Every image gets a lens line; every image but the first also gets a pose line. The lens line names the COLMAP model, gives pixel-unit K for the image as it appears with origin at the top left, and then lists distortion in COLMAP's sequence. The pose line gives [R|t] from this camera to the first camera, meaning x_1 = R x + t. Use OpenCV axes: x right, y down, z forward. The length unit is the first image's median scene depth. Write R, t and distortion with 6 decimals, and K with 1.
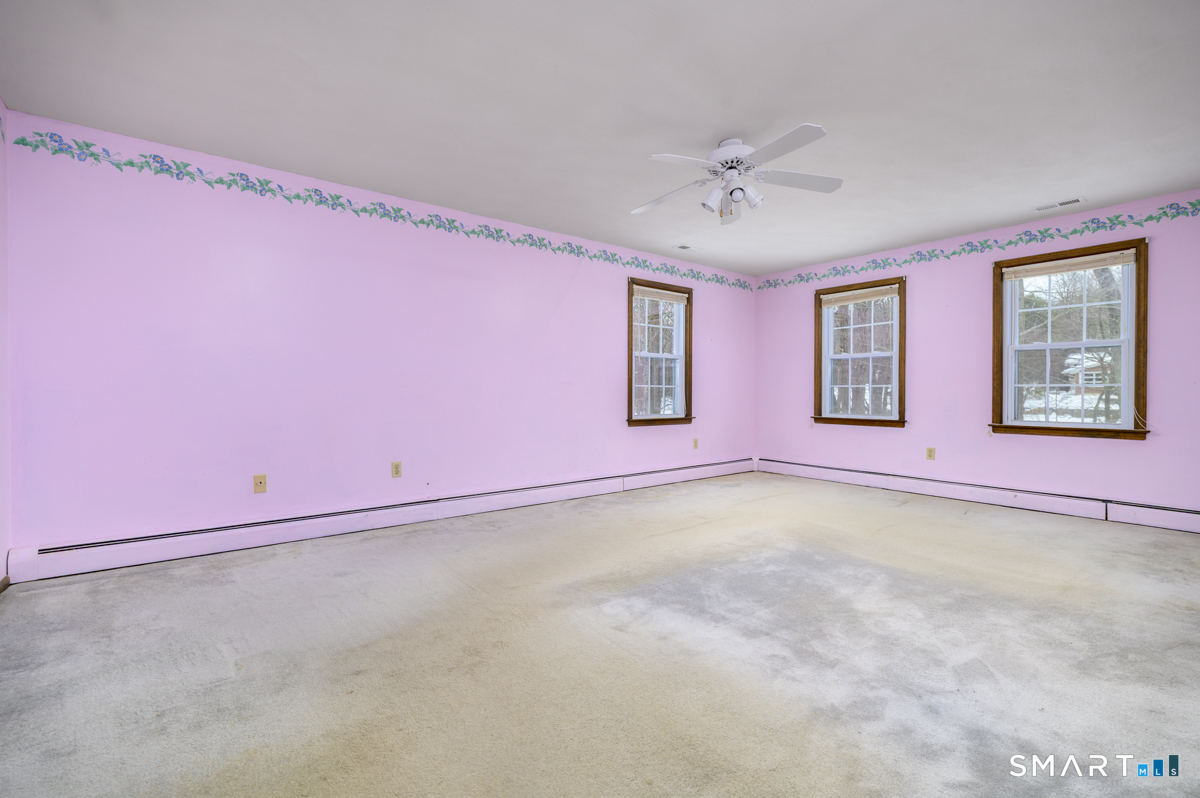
lens RADIAL K [[531.5, 0, 581.4], [0, 531.5, 398.2], [0, 0, 1]] dist [-0.000274, -0.000258]
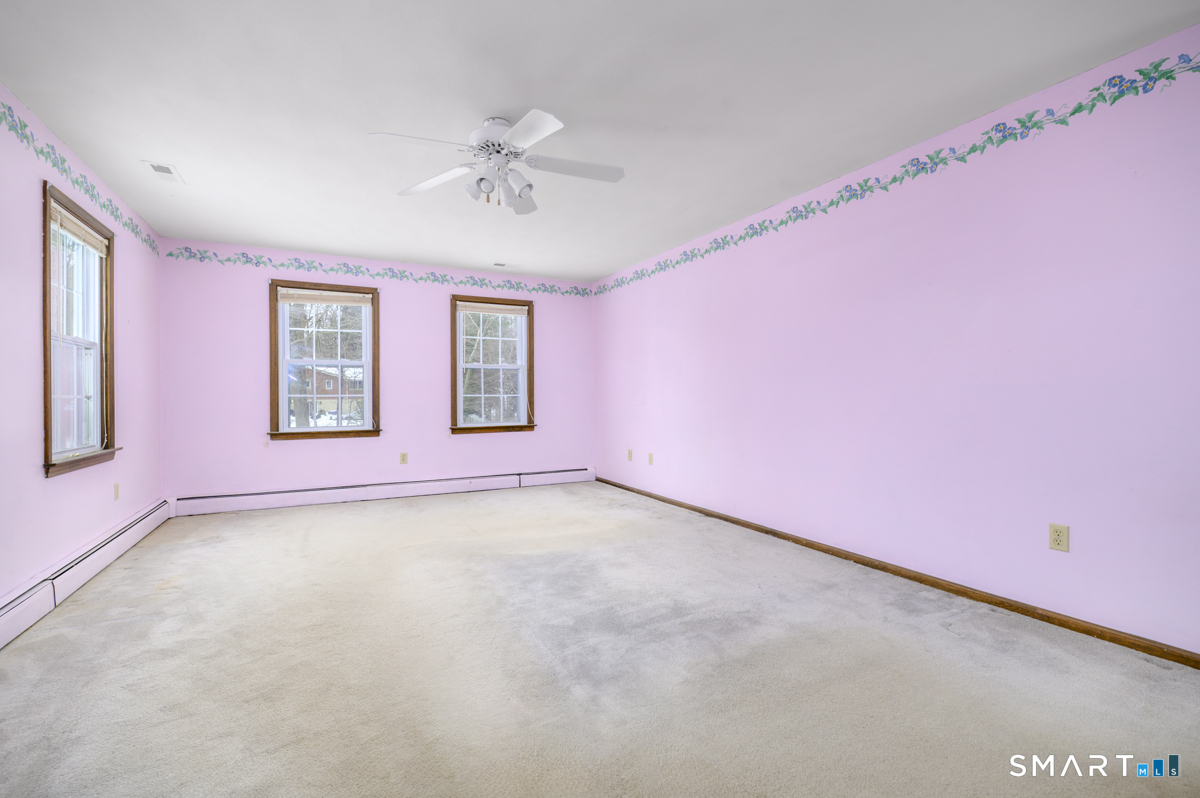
lens RADIAL K [[531.5, 0, 581.4], [0, 531.5, 398.2], [0, 0, 1]] dist [-0.000274, -0.000258]
pose [[0.164730, -0.000991, 0.986338, -0.333415], [0.021146, 0.999773, -0.002528, -0.007306], [-0.986112, 0.021274, 0.164714, 0.447348]]
